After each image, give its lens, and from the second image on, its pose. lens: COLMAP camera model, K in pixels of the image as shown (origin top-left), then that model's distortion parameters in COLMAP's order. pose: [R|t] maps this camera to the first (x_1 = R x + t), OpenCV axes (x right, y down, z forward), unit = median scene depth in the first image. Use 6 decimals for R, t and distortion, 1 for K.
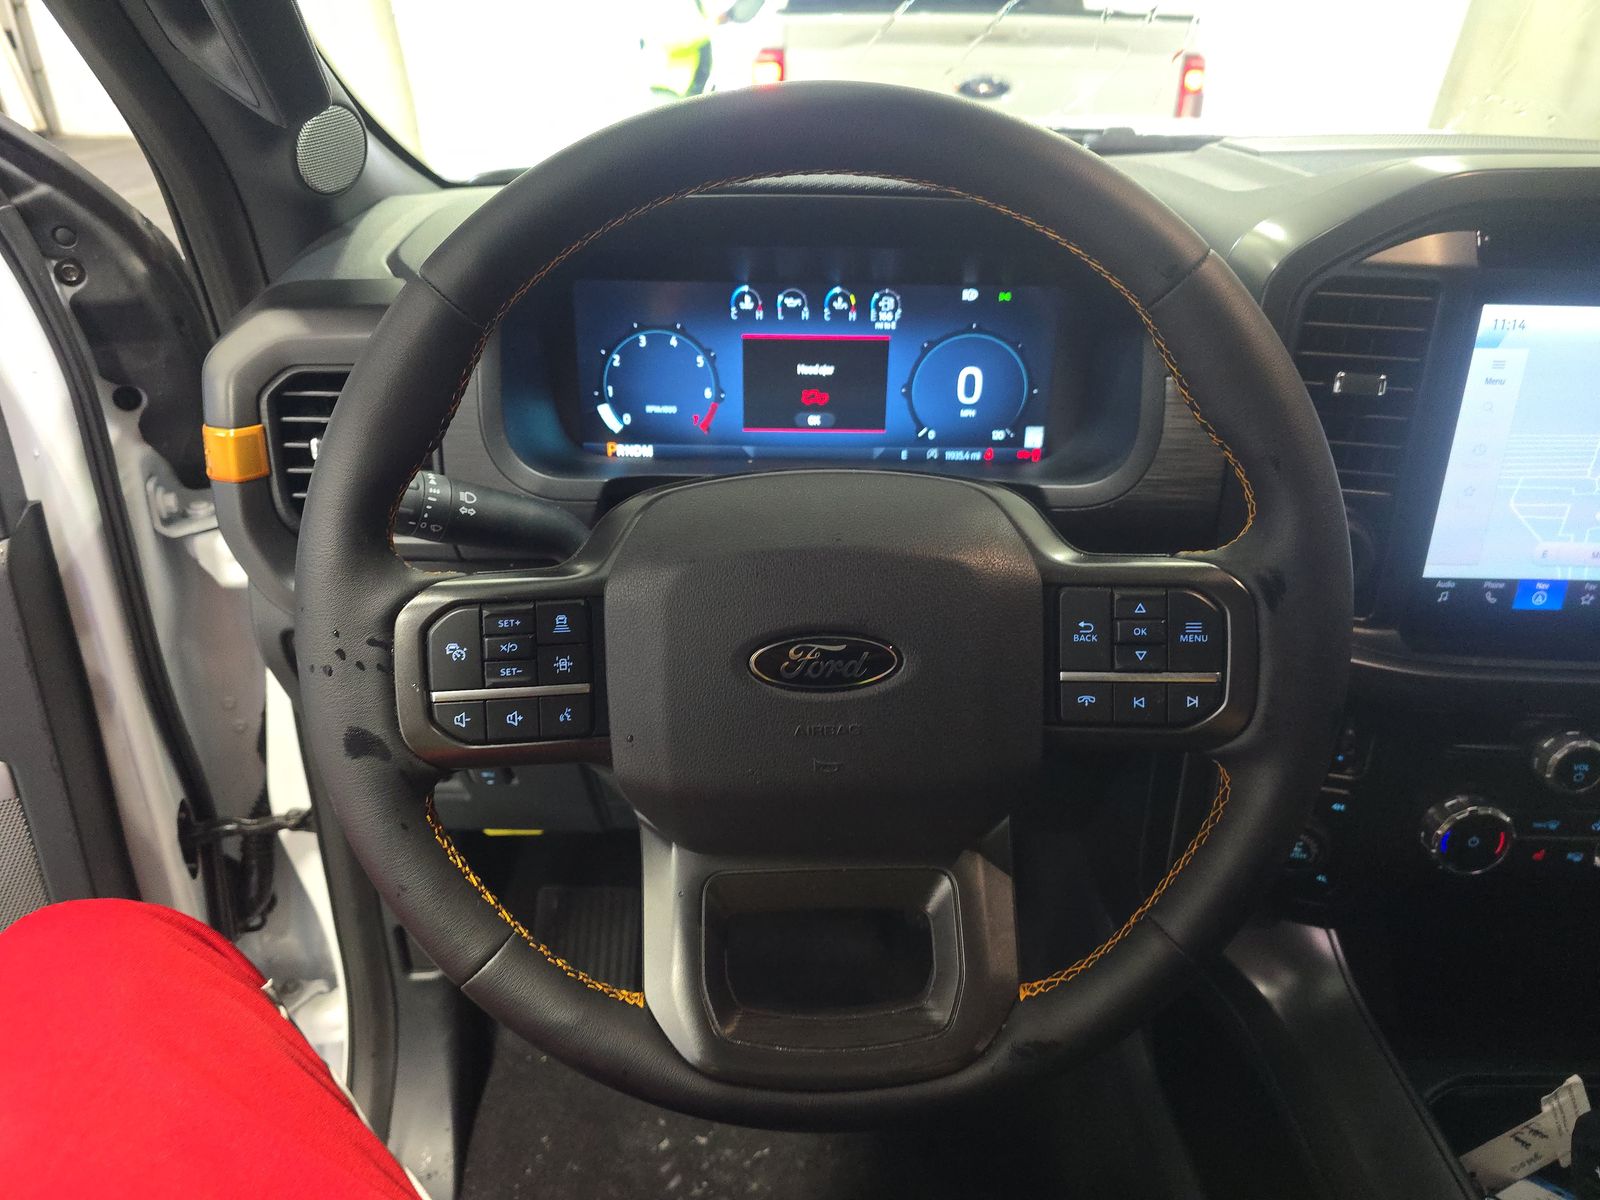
lens RADIAL K [[1088.3, 0, 801.0], [0, 1088.3, 625.5], [0, 0, 1]] dist [0.004447, -0.000770]
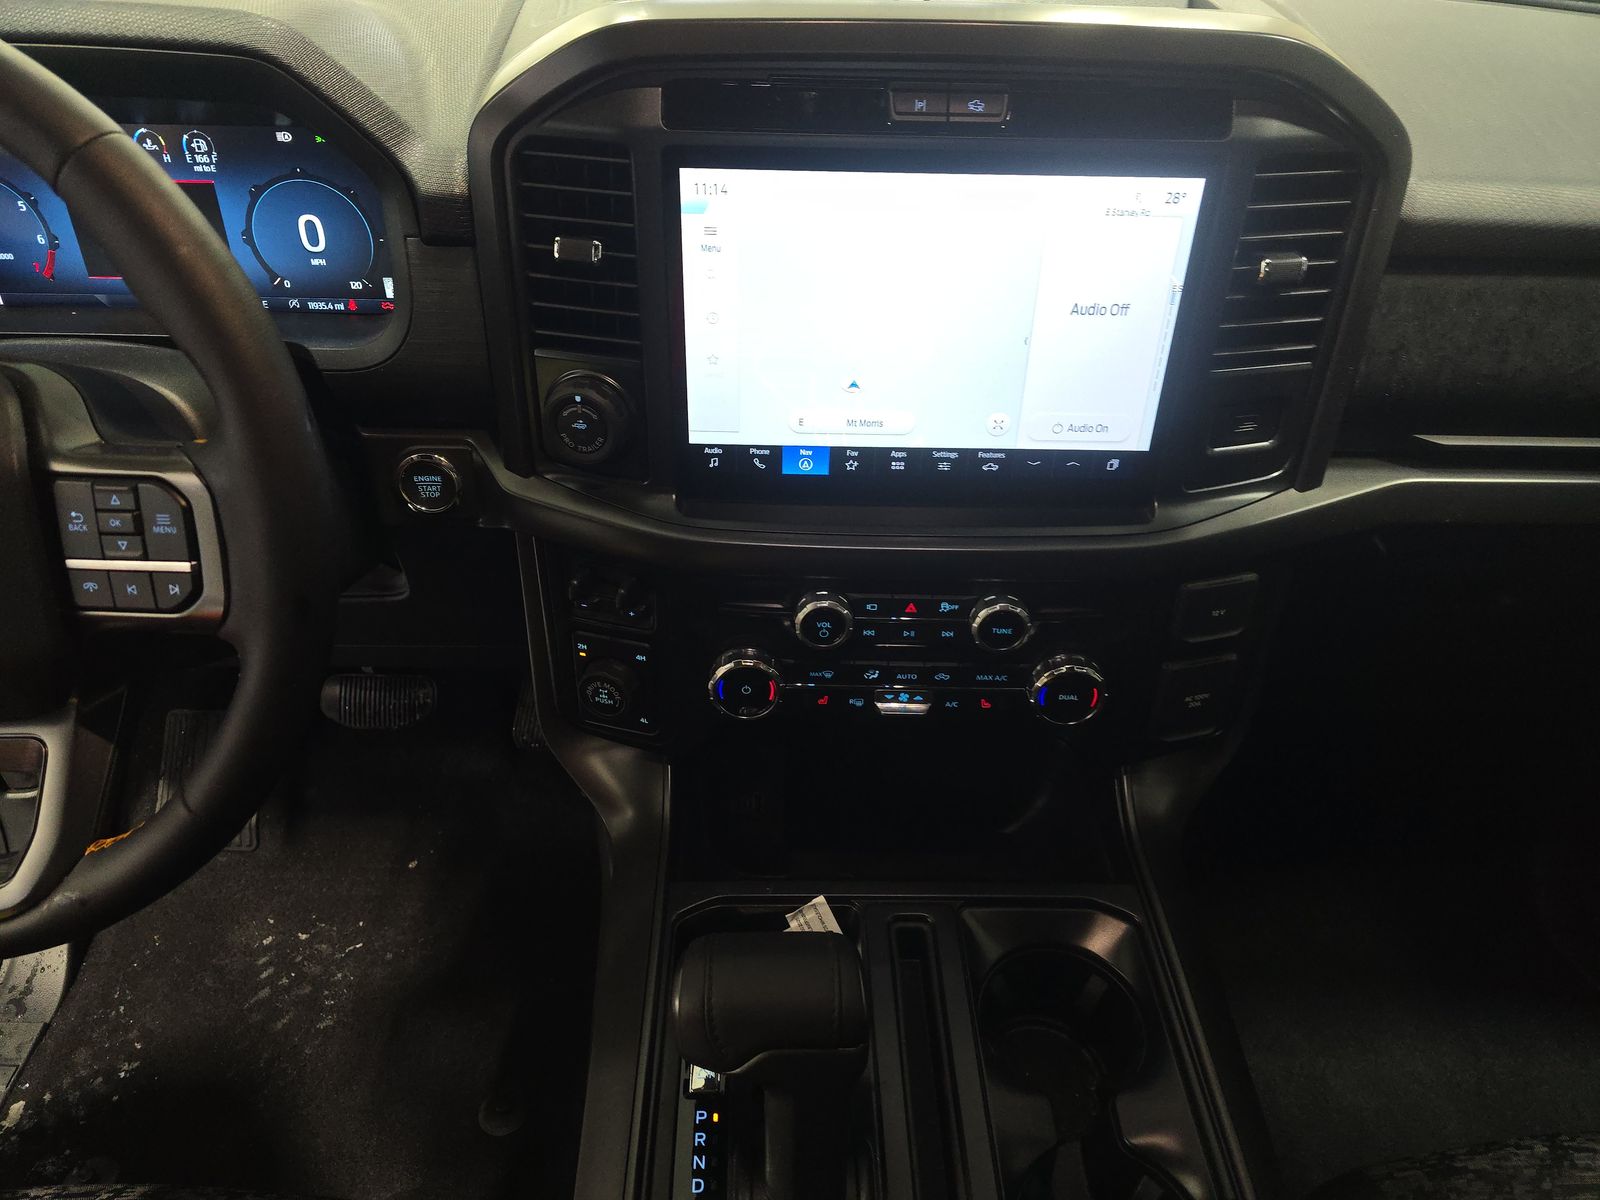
lens RADIAL K [[1062.6, 0, 804.7], [0, 1062.6, 603.9], [0, 0, 1]] dist [0.085642, -0.083856]
pose [[0.999924, -0.000084, 0.012317, 0.663648], [-0.002017, 0.985364, 0.170451, -0.066412], [-0.012151, -0.170463, 0.985289, -0.025326]]
